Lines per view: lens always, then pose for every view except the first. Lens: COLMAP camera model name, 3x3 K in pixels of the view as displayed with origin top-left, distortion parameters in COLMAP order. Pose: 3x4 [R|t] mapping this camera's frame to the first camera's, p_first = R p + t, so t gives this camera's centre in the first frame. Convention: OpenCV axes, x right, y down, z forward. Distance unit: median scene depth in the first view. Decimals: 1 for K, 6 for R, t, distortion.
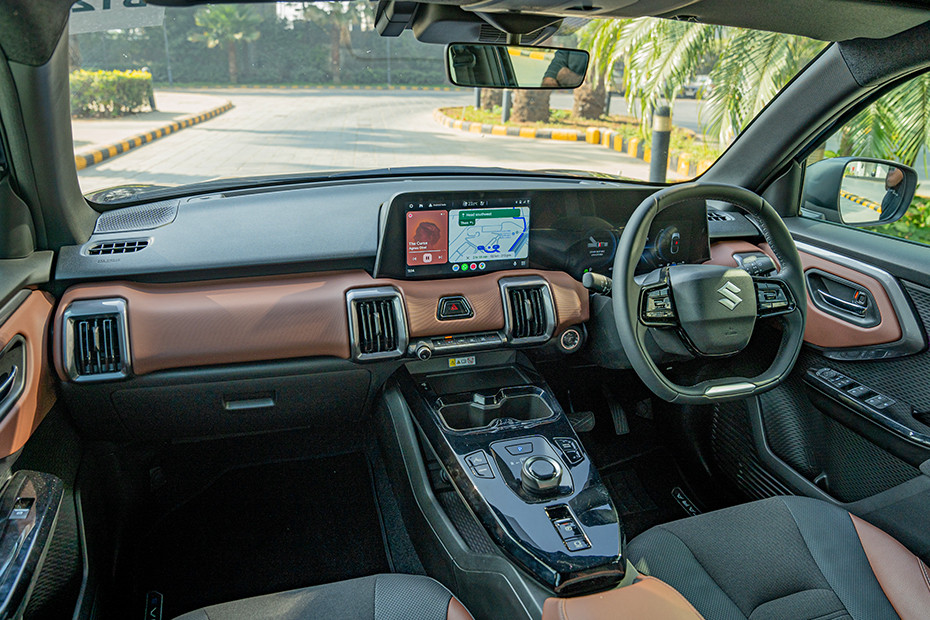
lens RADIAL K [[703.4, 0, 465.6], [0, 703.4, 299.5], [0, 0, 1]] dist [-0.187110, 0.163015]
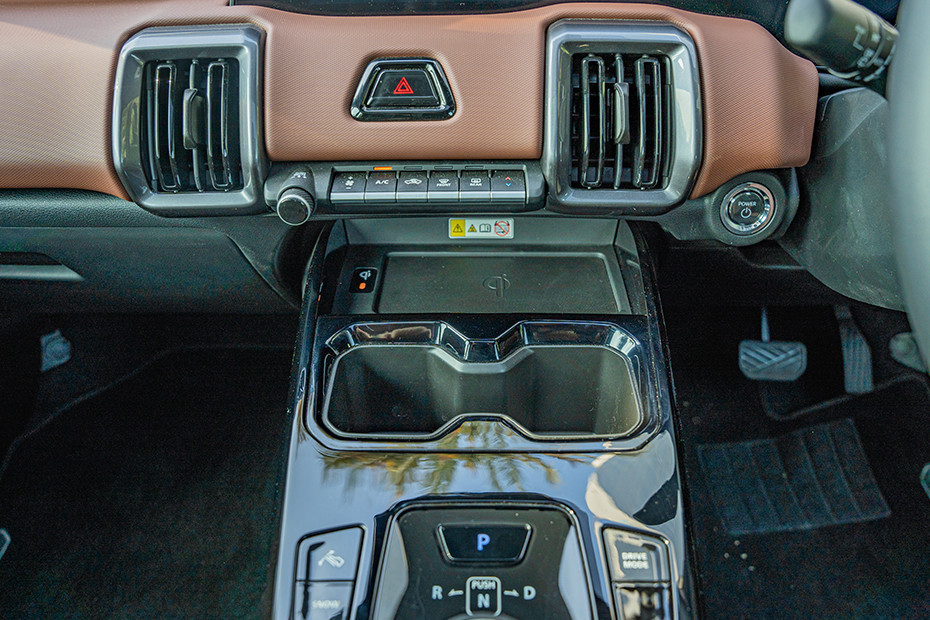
lens RADIAL K [[738.6, 0, 465.3], [0, 738.6, 292.8], [0, 0, 1]] dist [-0.186673, 0.163154]
pose [[0.945346, 0.145291, -0.291910, 0.137690], [-0.074062, 0.967518, 0.241709, 0.020416], [0.317546, -0.206879, 0.925400, 0.640975]]
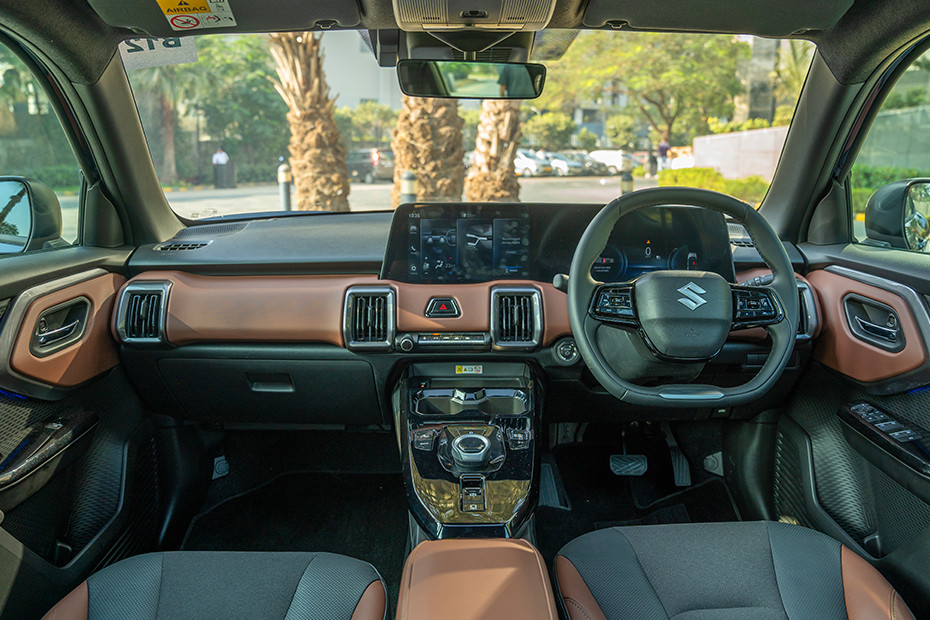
lens RADIAL K [[738.6, 0, 465.3], [0, 738.6, 292.8], [0, 0, 1]] dist [-0.186673, 0.163154]
pose [[0.952282, 0.028376, -0.303897, 0.359116], [-0.073681, 0.987594, -0.138668, 0.143651], [0.296192, 0.154443, 0.942559, -0.062518]]
